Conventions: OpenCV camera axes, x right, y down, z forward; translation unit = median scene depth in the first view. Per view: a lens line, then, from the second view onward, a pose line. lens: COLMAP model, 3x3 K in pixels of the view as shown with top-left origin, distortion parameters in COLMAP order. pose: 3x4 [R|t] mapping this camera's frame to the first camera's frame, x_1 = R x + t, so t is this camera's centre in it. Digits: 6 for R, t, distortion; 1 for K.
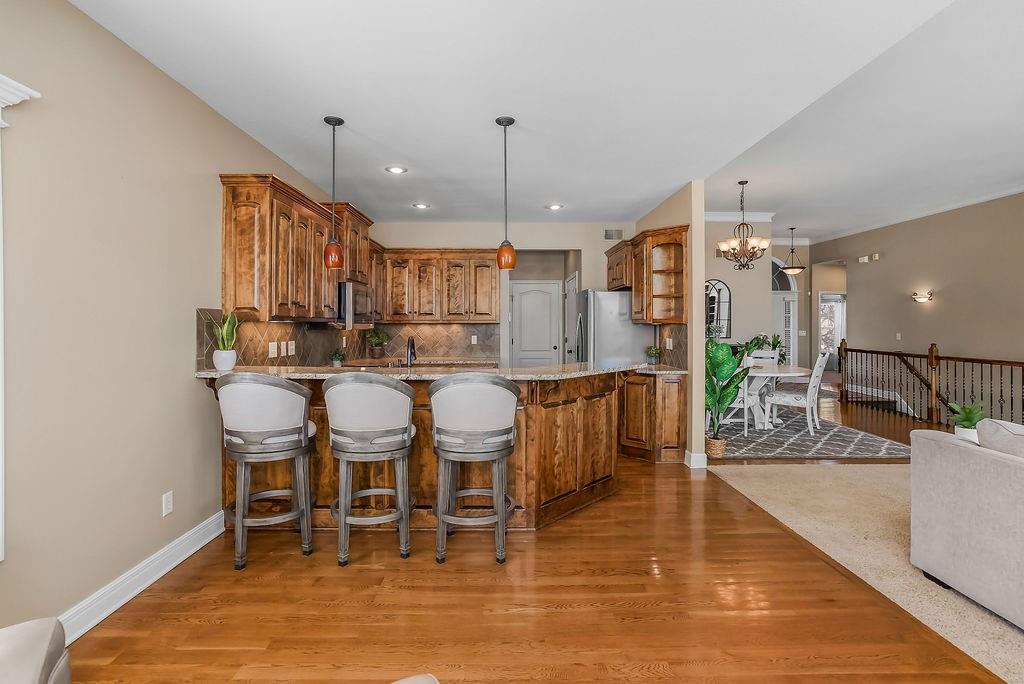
lens RADIAL K [[474.9, 0, 515.0], [0, 474.9, 318.0], [0, 0, 1]] dist [-0.001233, 0.000086]
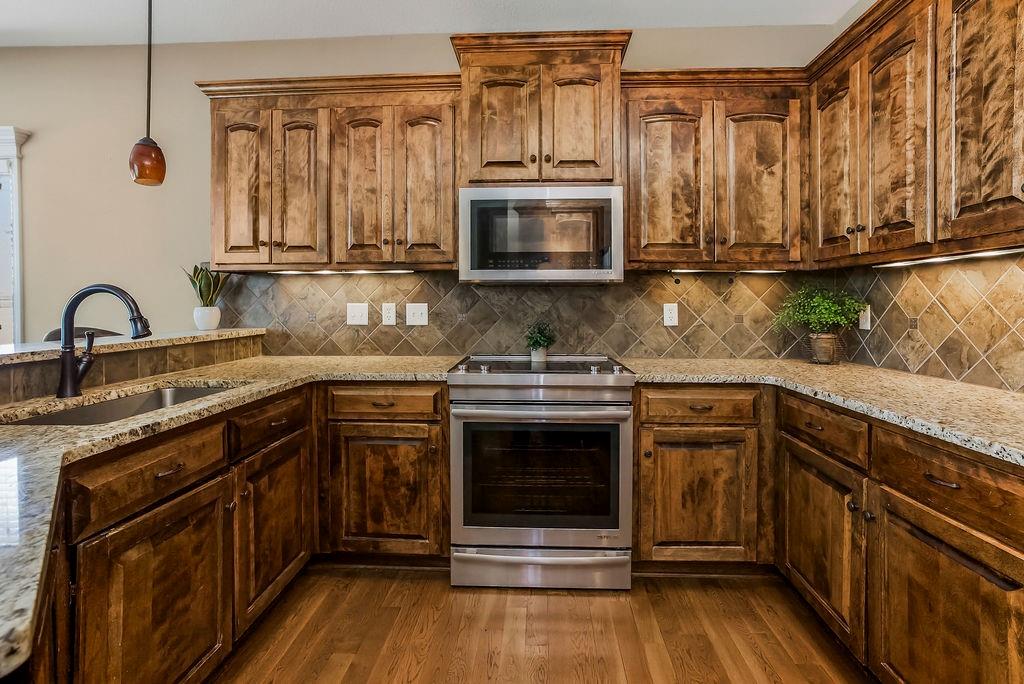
lens RADIAL K [[474.9, 0, 515.0], [0, 474.9, 318.0], [0, 0, 1]] dist [-0.001233, 0.000086]
pose [[-0.080103, 0.018106, -0.996622, 0.181572], [0.013012, 0.999769, 0.017117, 0.058891], [0.996702, -0.011597, -0.080320, 1.183576]]
